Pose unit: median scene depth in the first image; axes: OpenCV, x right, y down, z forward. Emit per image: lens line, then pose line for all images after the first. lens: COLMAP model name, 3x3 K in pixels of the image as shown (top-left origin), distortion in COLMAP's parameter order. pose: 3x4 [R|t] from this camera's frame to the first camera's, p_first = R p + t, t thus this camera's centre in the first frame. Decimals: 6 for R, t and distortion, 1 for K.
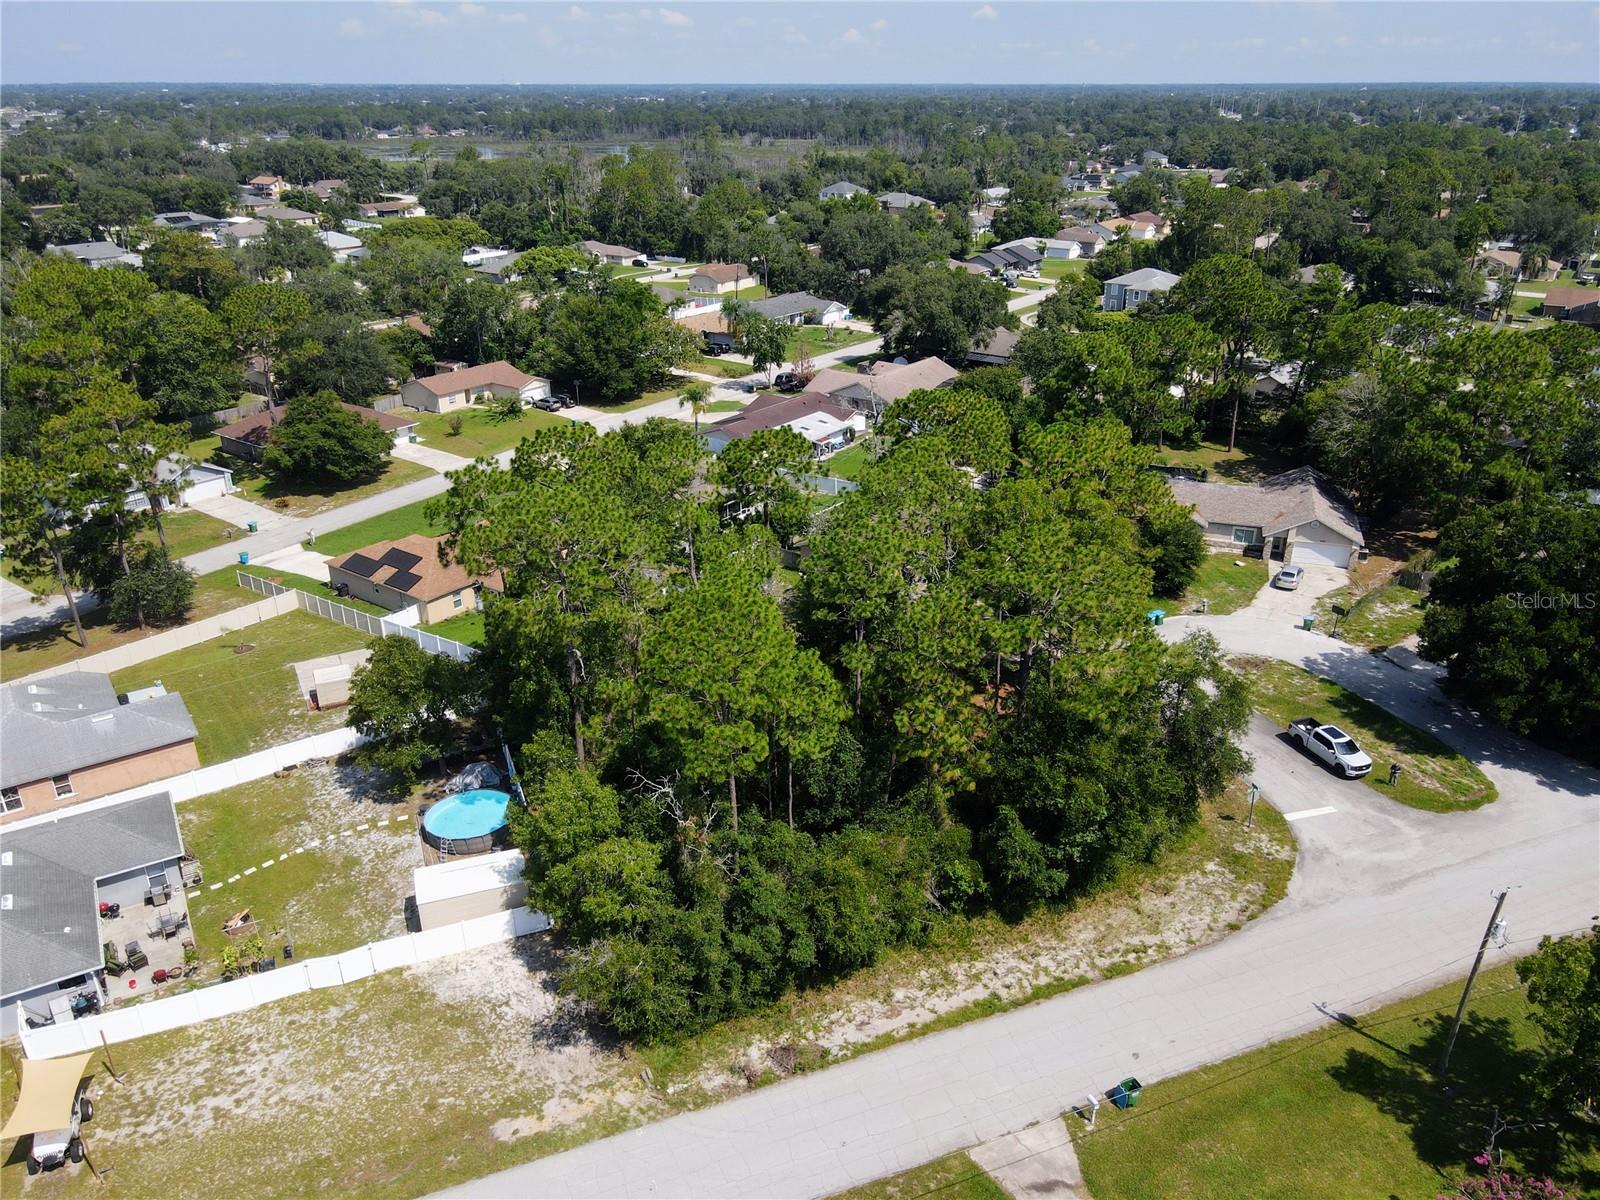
lens RADIAL K [[1178.7, 0, 805.6], [0, 1178.7, 596.2], [0, 0, 1]] dist [0.006414, 0.012194]
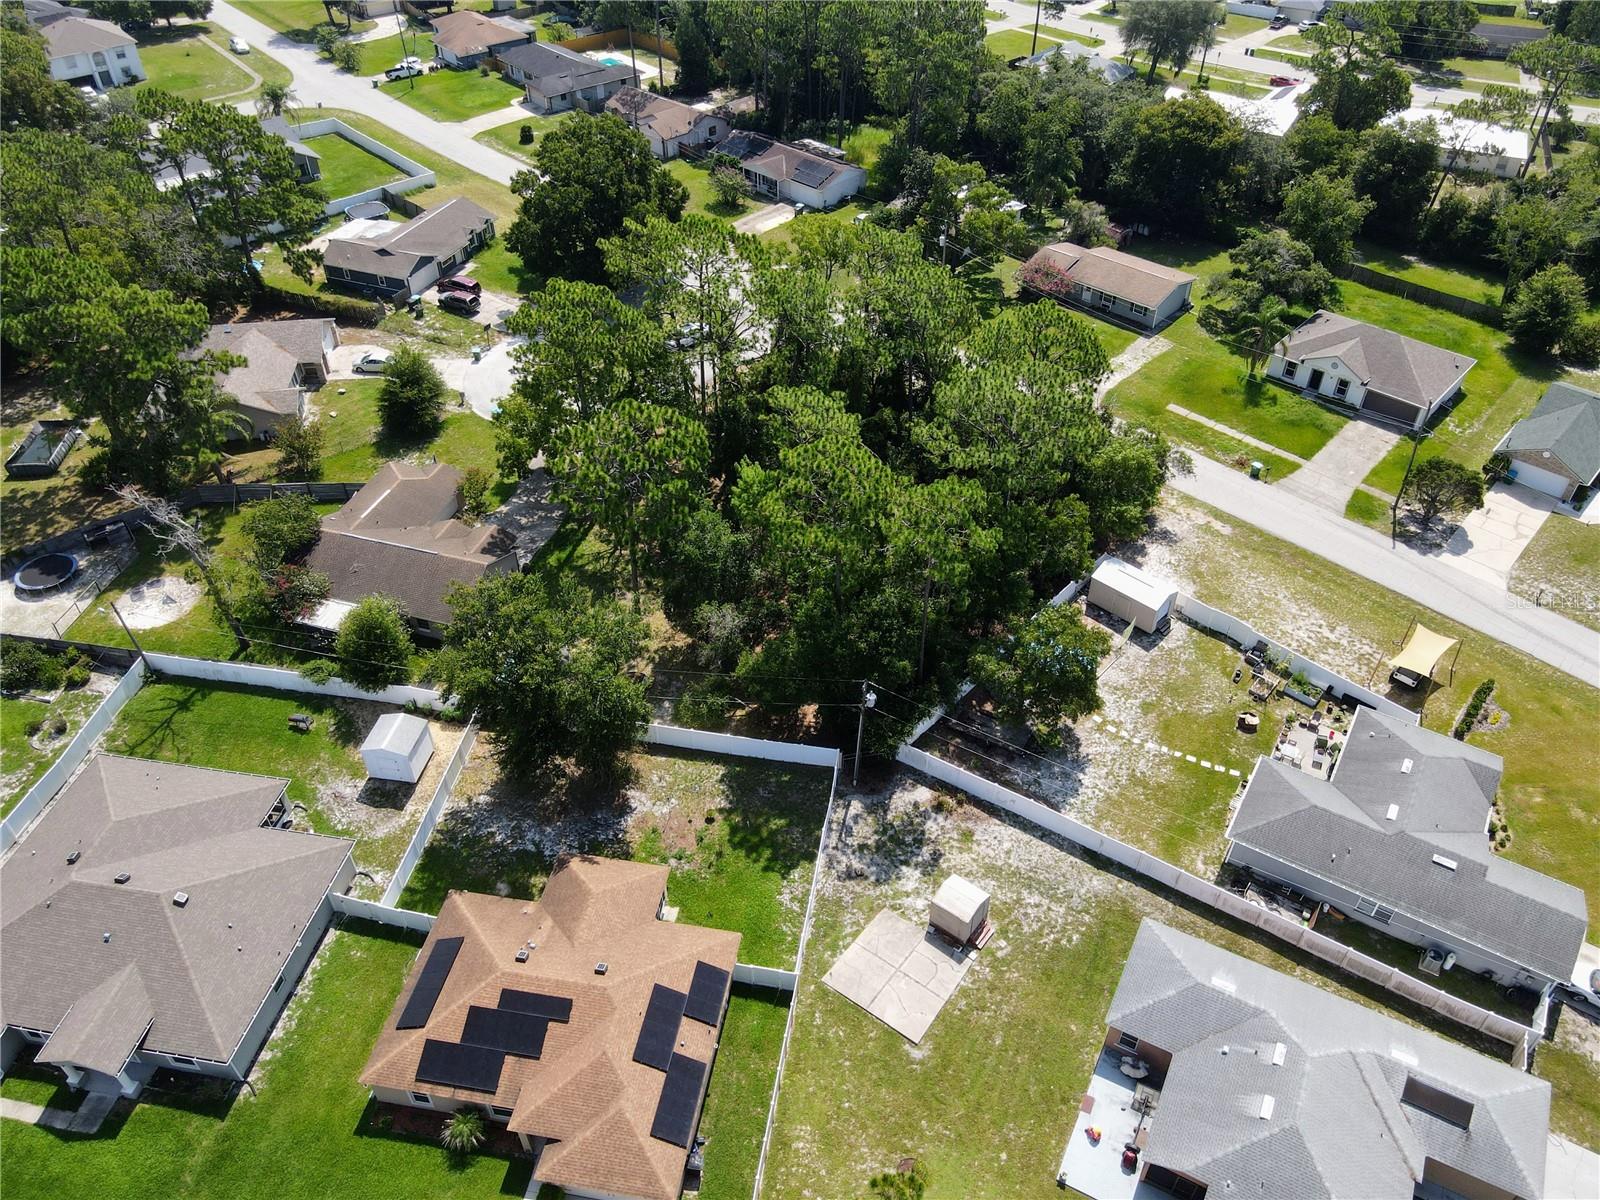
lens RADIAL K [[1178.7, 0, 805.6], [0, 1178.7, 596.2], [0, 0, 1]] dist [0.006414, 0.012194]
pose [[-0.446338, -0.583868, 0.678145, -1.141501], [0.353522, 0.581127, 0.733017, -0.983052], [-0.822073, 0.566912, -0.052969, 1.501348]]
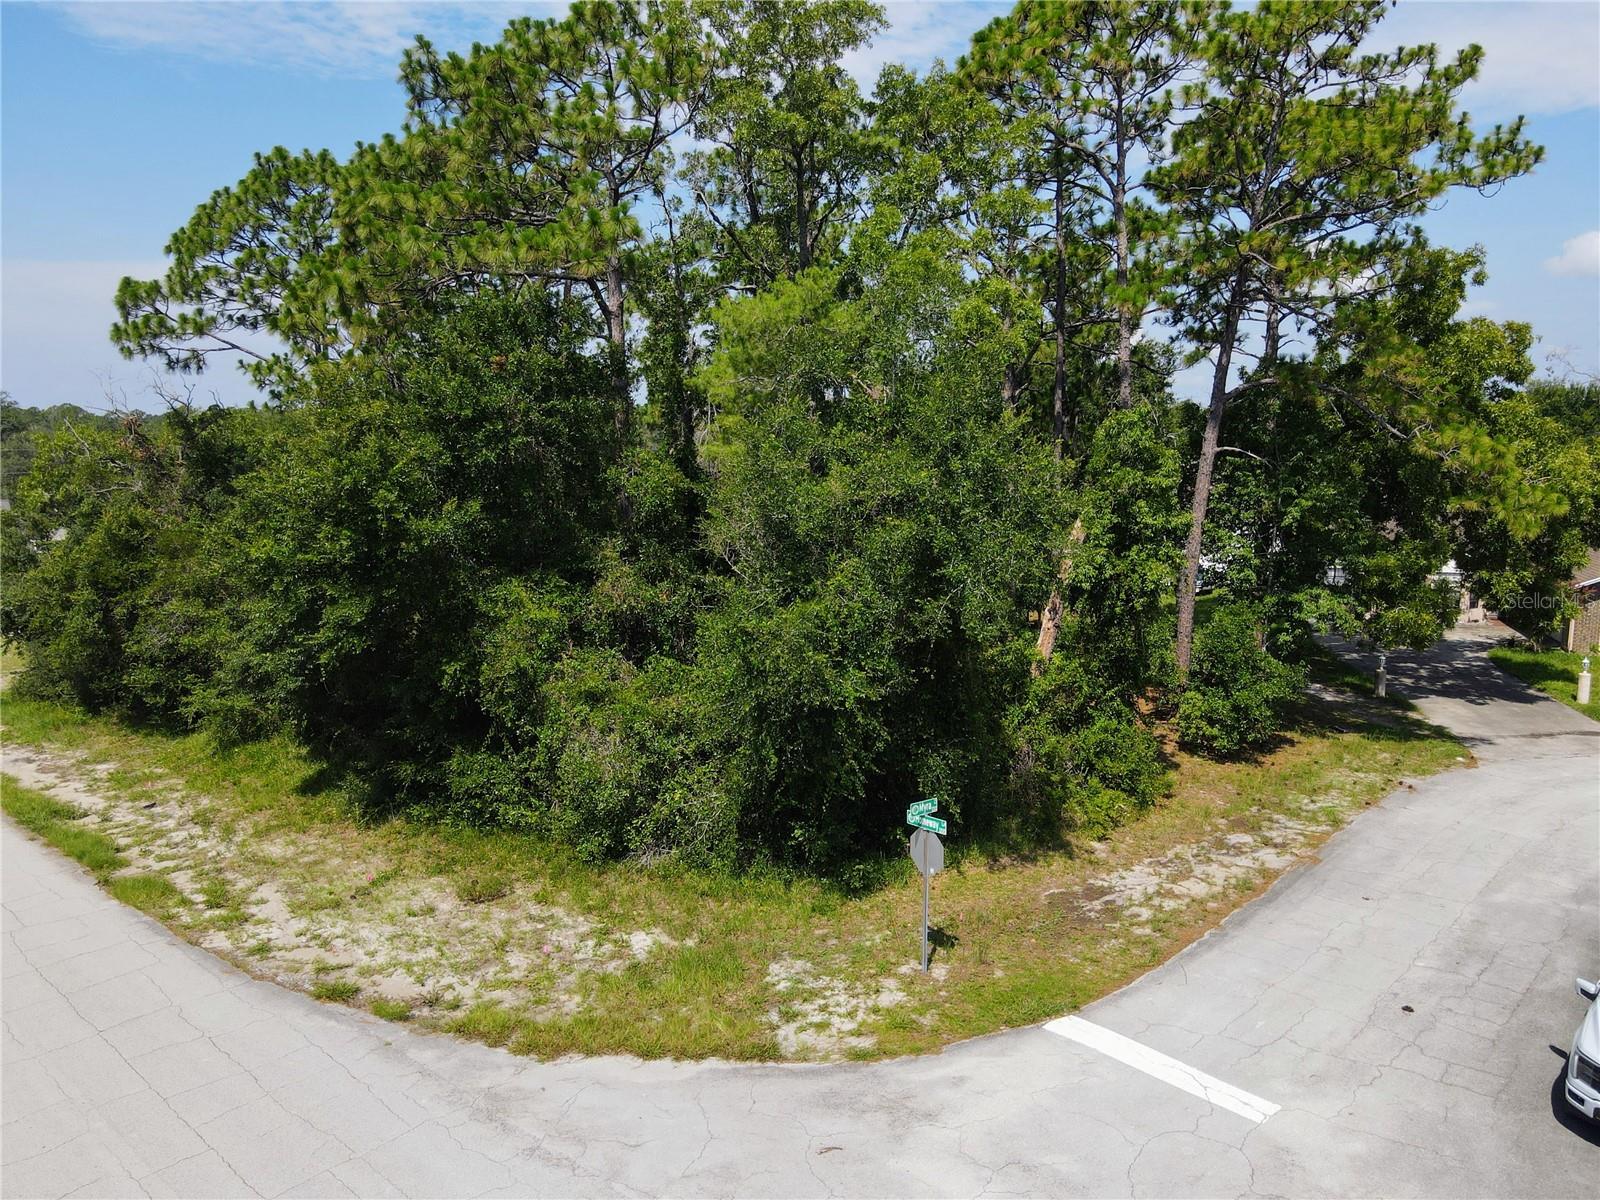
lens RADIAL K [[1178.7, 0, 805.6], [0, 1178.7, 596.2], [0, 0, 1]] dist [0.006414, 0.012194]
pose [[0.441927, 0.133929, -0.886997, 0.719908], [-0.350964, 0.935787, -0.033564, 0.157880], [0.825545, 0.326137, 0.460554, 0.979156]]
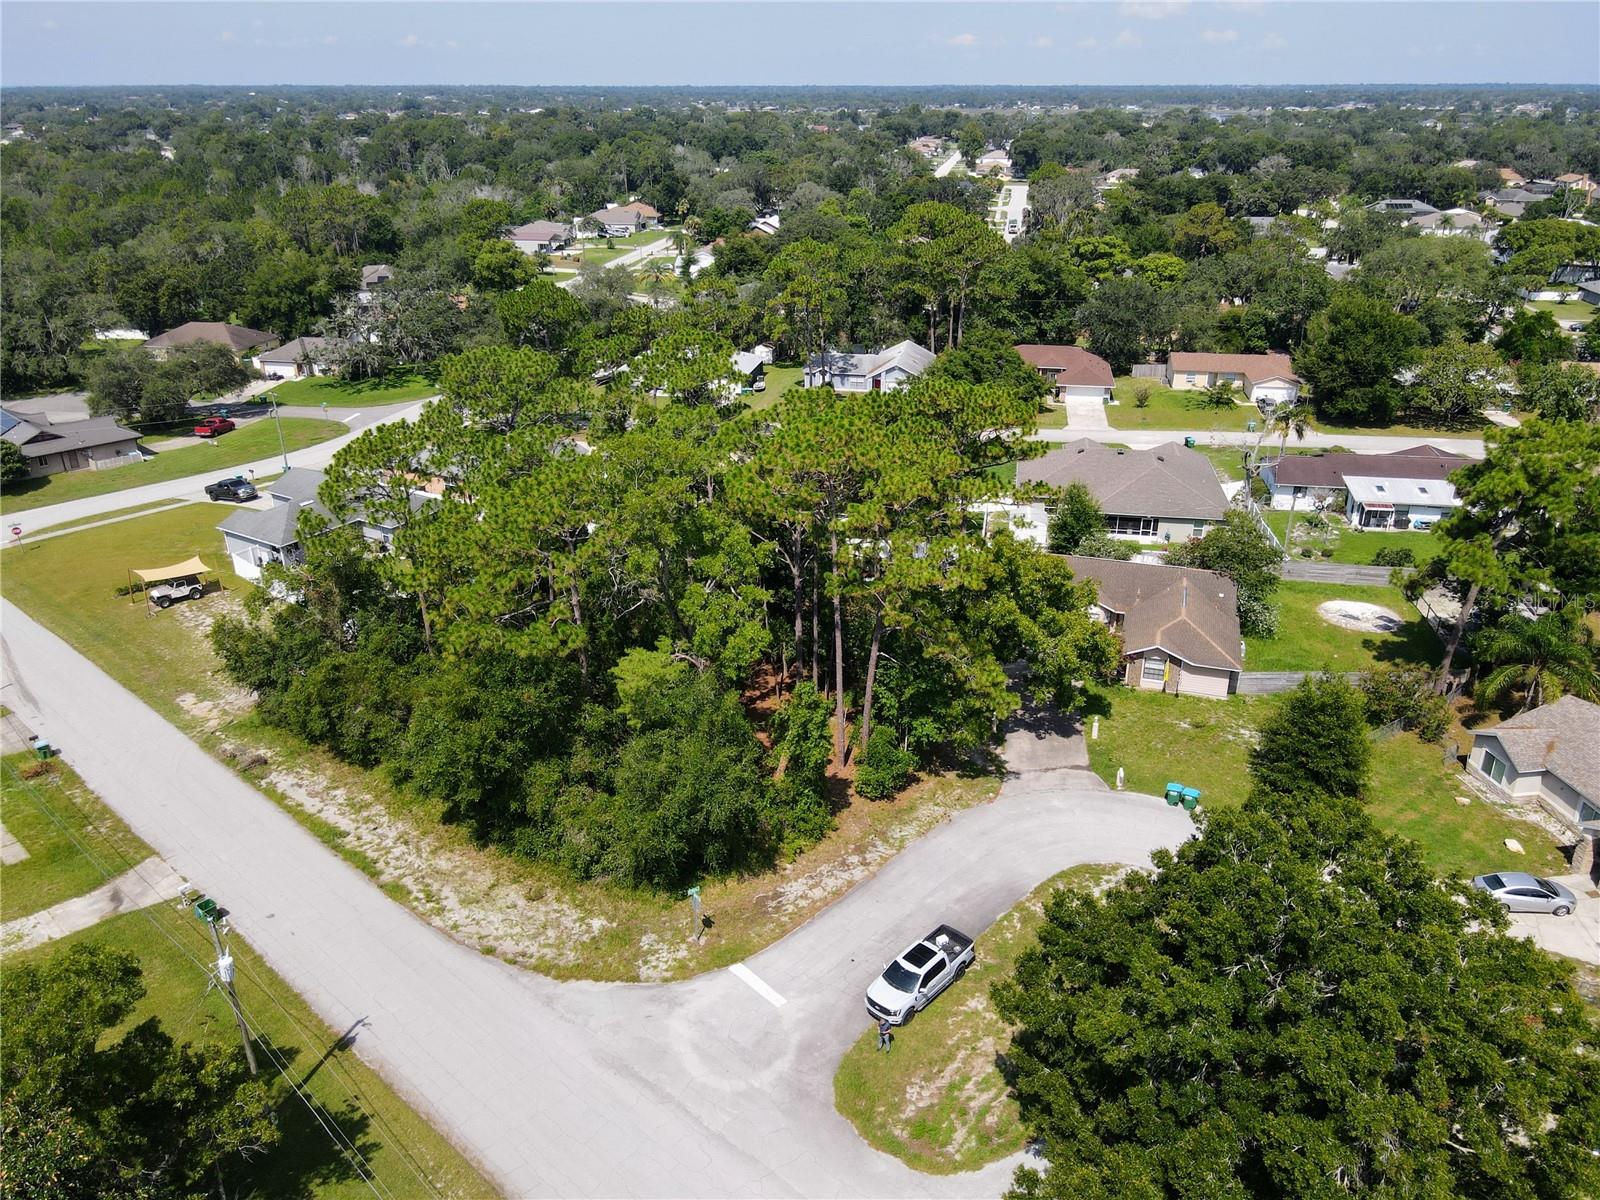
lens RADIAL K [[1178.7, 0, 805.6], [0, 1178.7, 596.2], [0, 0, 1]] dist [0.006414, 0.012194]
pose [[0.446187, 0.358324, -0.820074, 1.166162], [-0.352228, 0.912700, 0.207156, -0.244454], [0.822711, 0.196423, 0.533446, 0.710084]]
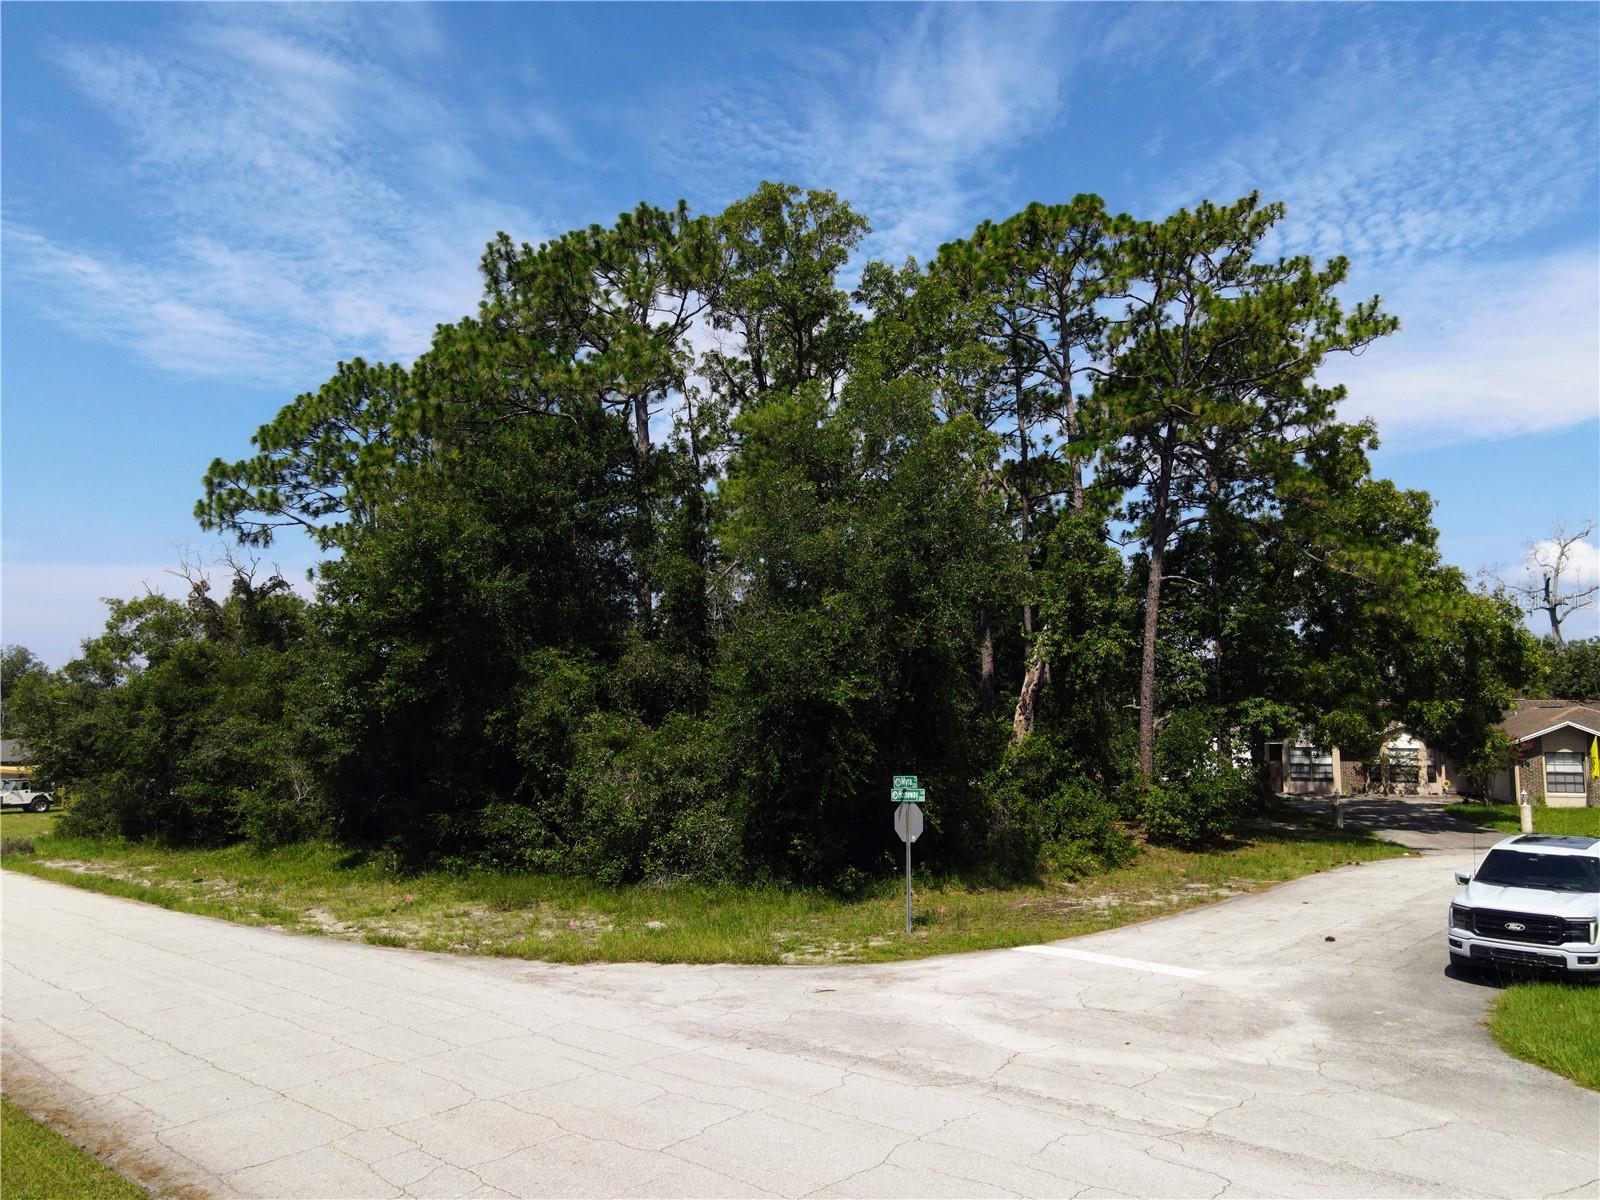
lens RADIAL K [[1178.7, 0, 805.6], [0, 1178.7, 596.2], [0, 0, 1]] dist [0.006414, 0.012194]
pose [[0.444452, -0.090032, -0.891267, 0.783669], [-0.353241, 0.896701, -0.266734, 0.250905], [0.823215, 0.433383, 0.366738, 0.983948]]
